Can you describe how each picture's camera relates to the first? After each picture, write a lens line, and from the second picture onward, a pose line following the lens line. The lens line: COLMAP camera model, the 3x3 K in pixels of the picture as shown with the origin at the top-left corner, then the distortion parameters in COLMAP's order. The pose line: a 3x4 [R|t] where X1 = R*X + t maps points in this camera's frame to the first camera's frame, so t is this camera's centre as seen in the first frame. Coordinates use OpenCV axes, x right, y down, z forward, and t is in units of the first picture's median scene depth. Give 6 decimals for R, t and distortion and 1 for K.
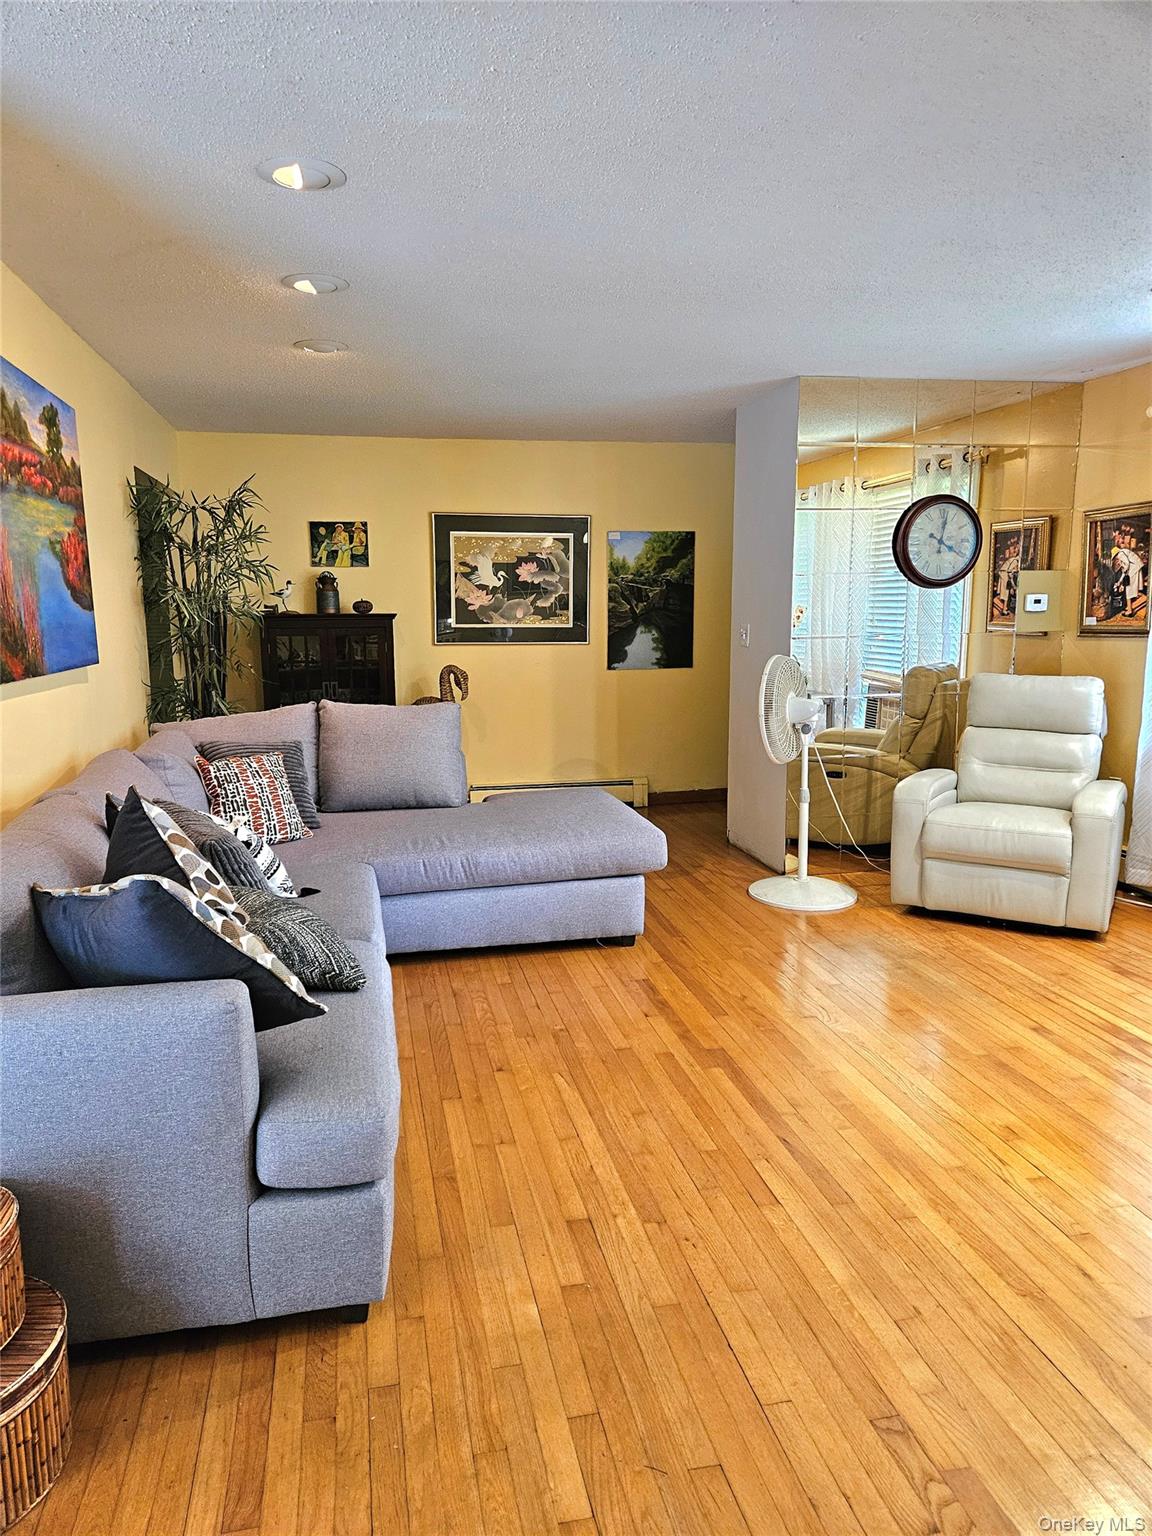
lens RADIAL K [[1018.0, 0, 555.5], [0, 1018.0, 761.2], [0, 0, 1]] dist [0.089024, -0.089126]
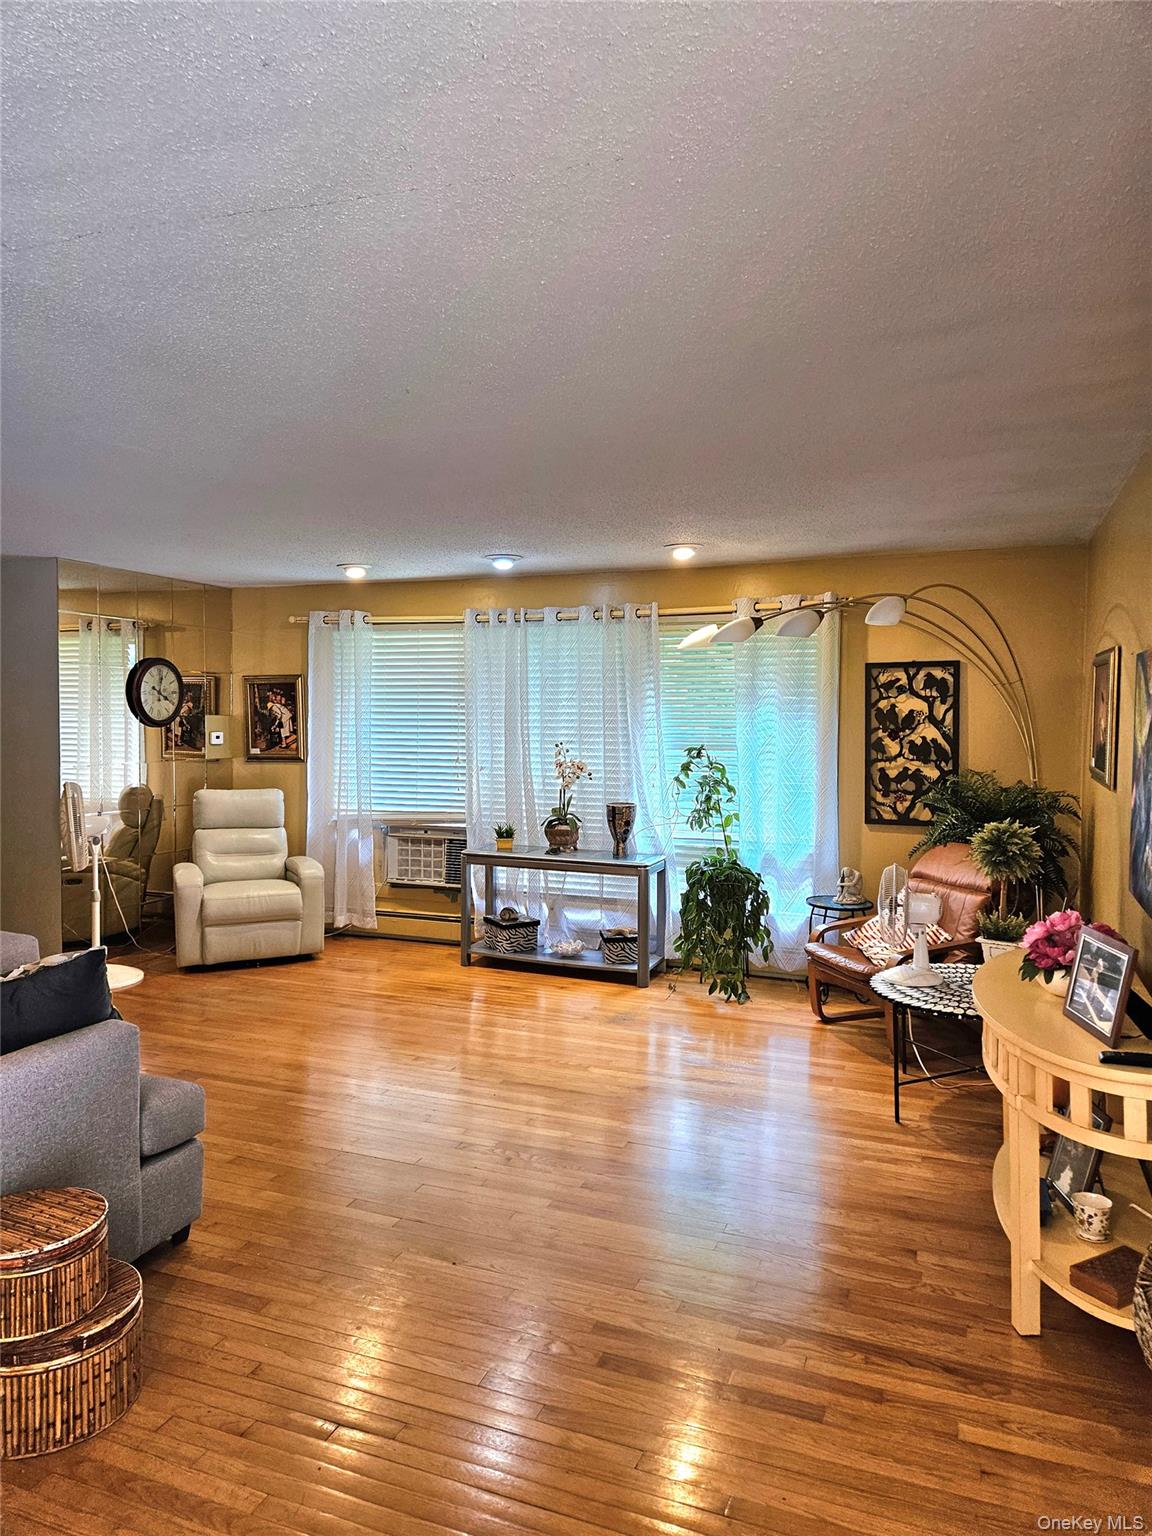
lens RADIAL K [[1018.0, 0, 555.5], [0, 1018.0, 761.2], [0, 0, 1]] dist [0.089024, -0.089126]
pose [[0.551878, -0.022980, 0.833608, -0.452579], [0.114785, 0.992199, -0.048640, -0.002767], [-0.825987, 0.122529, 0.550211, -0.138078]]
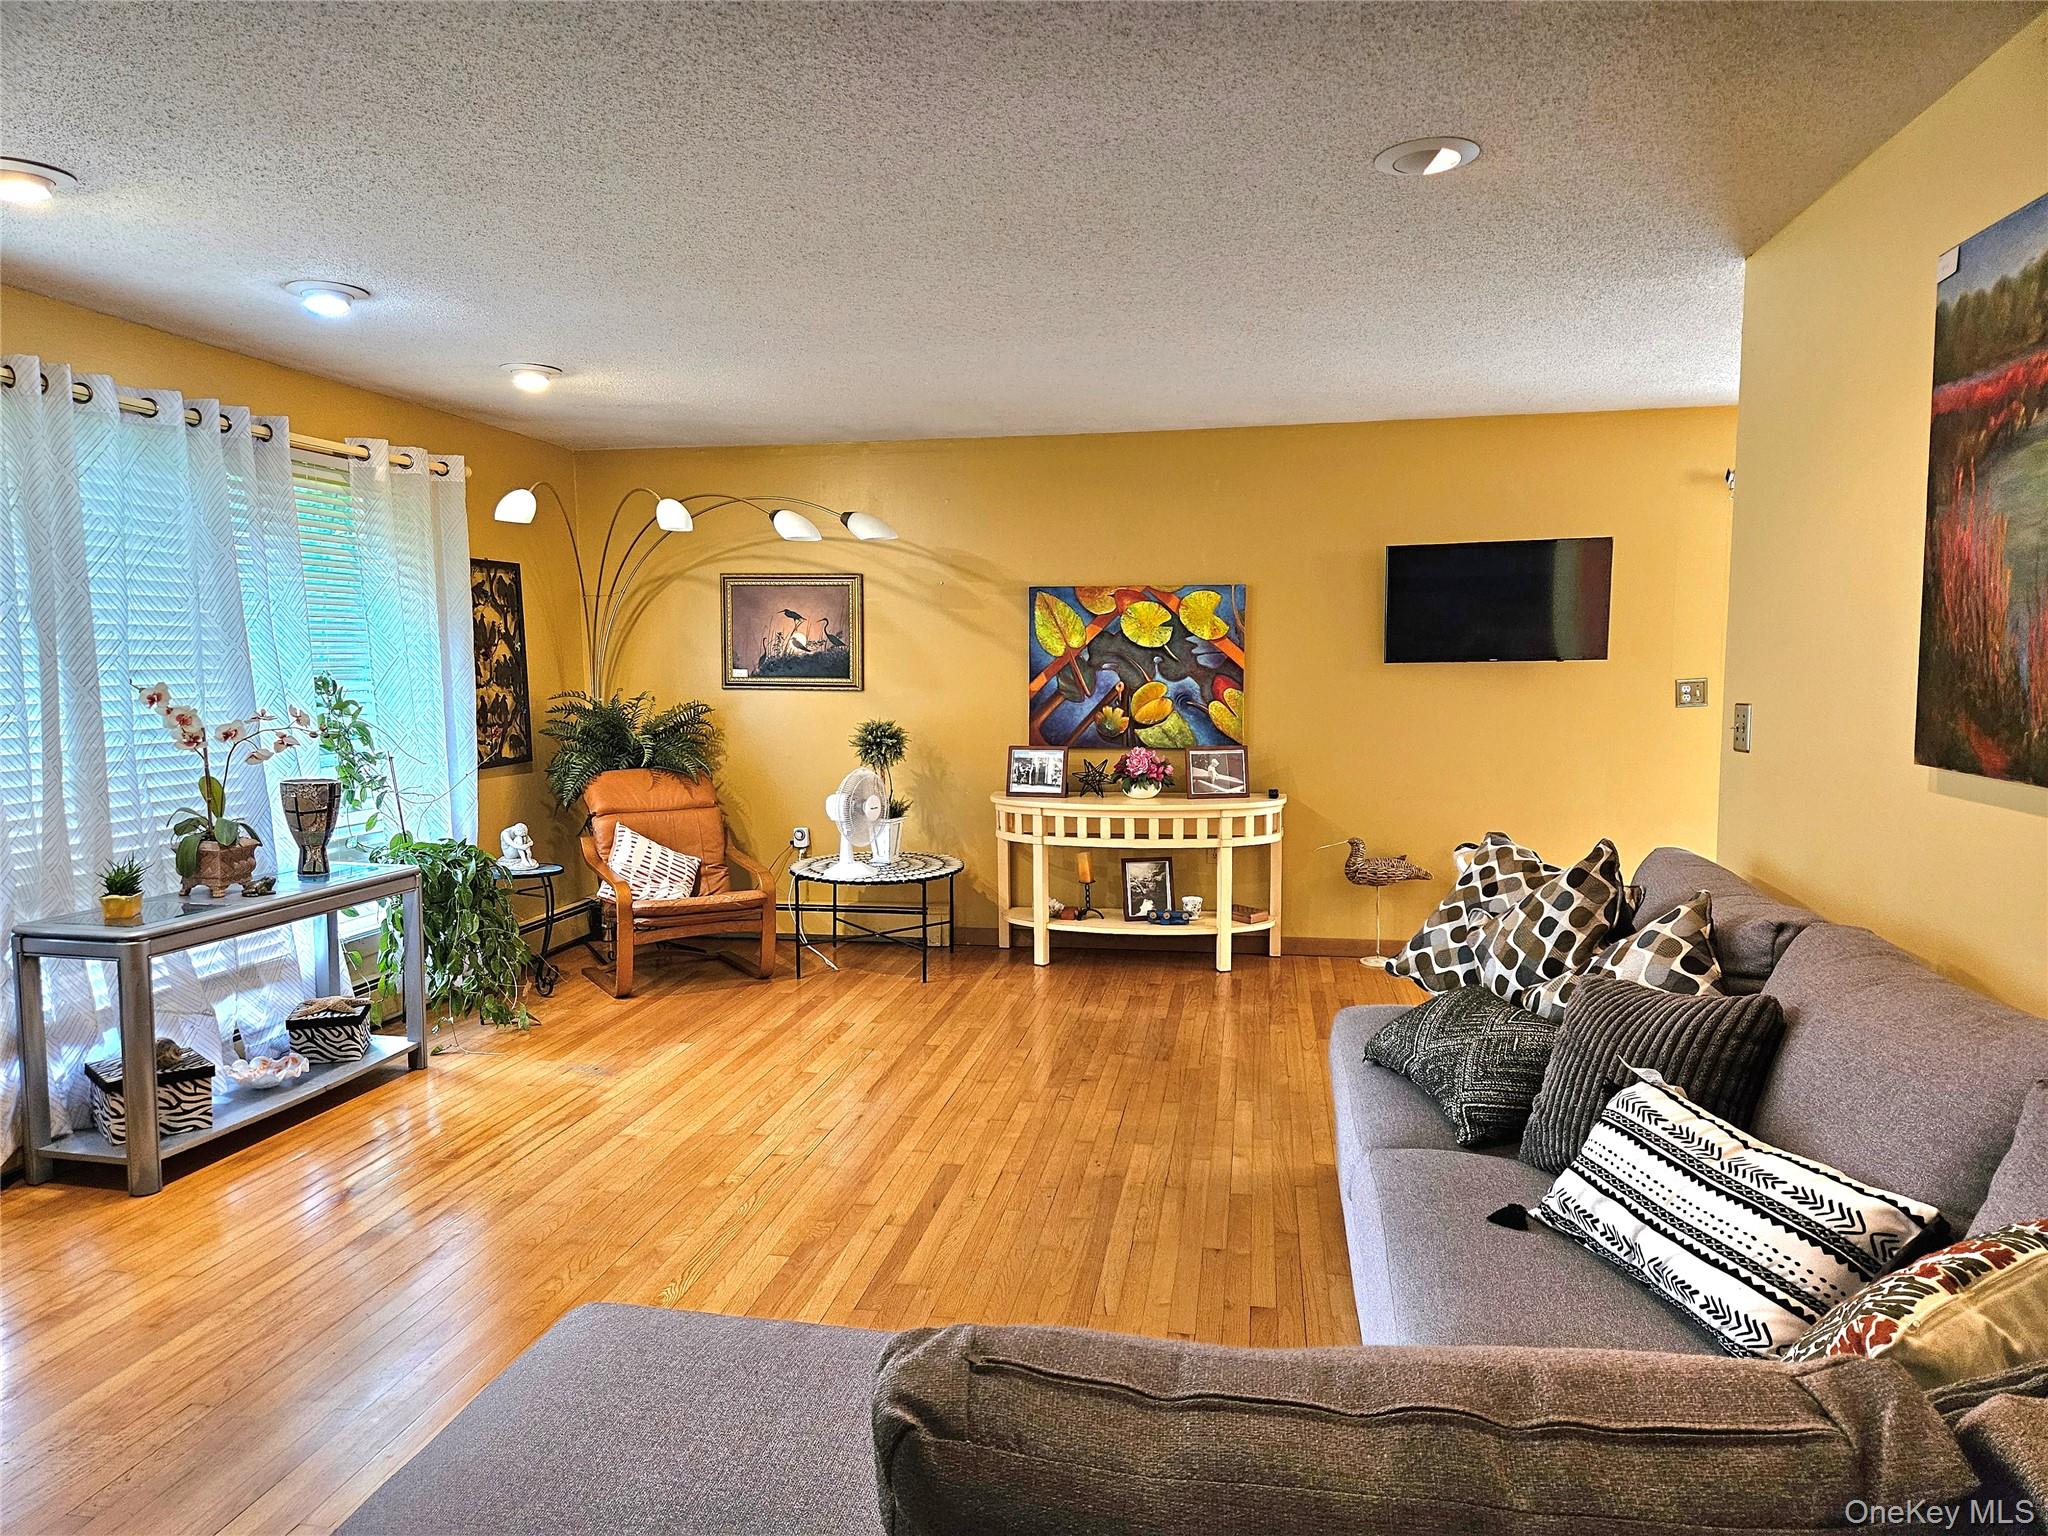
lens RADIAL K [[1357.3, 0, 1024.0], [0, 1357.3, 768.0], [0, 0, 1]] dist [0.089024, -0.089126]
pose [[-0.931916, -0.009259, 0.362557, -0.171091], [0.073613, 0.974036, 0.214089, -0.163607], [-0.355126, 0.226202, -0.907038, 1.078237]]
